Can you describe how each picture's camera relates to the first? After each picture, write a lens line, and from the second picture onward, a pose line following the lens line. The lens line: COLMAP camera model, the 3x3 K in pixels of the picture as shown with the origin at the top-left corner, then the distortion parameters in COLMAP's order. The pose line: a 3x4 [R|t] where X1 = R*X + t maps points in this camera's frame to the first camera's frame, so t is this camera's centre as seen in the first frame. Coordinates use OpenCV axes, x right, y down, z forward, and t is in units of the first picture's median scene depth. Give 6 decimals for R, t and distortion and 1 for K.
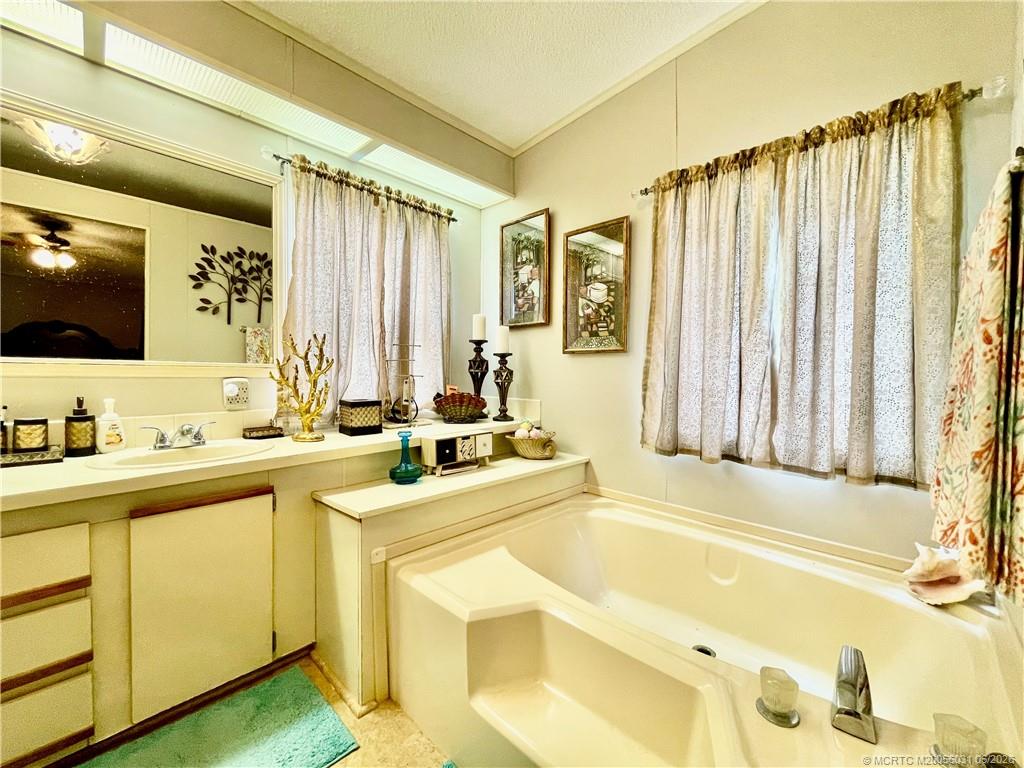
lens RADIAL K [[421.4, 0, 512.8], [0, 421.4, 383.5], [0, 0, 1]] dist [-0.003188, -0.000118]
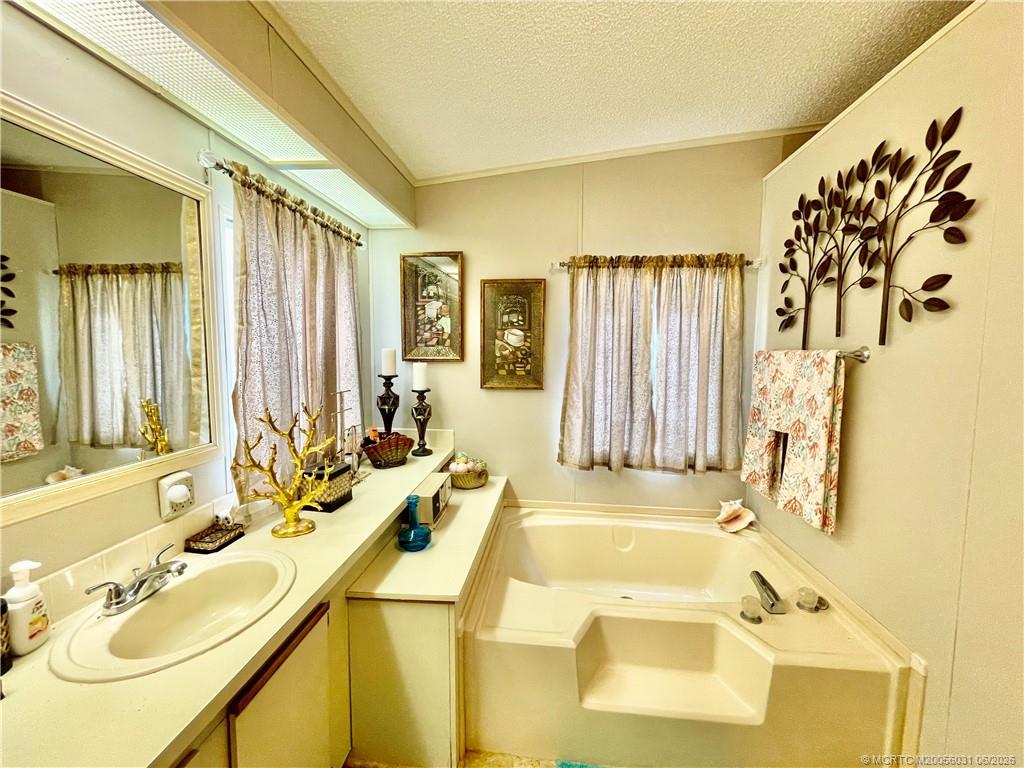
lens RADIAL K [[421.4, 0, 511.7], [0, 421.4, 381.9], [0, 0, 1]] dist [-0.003188, -0.000118]
pose [[0.789760, -0.054865, 0.610957, -0.555723], [0.017984, 0.997635, 0.066342, -0.180438], [-0.613152, -0.041407, 0.788879, 0.084273]]
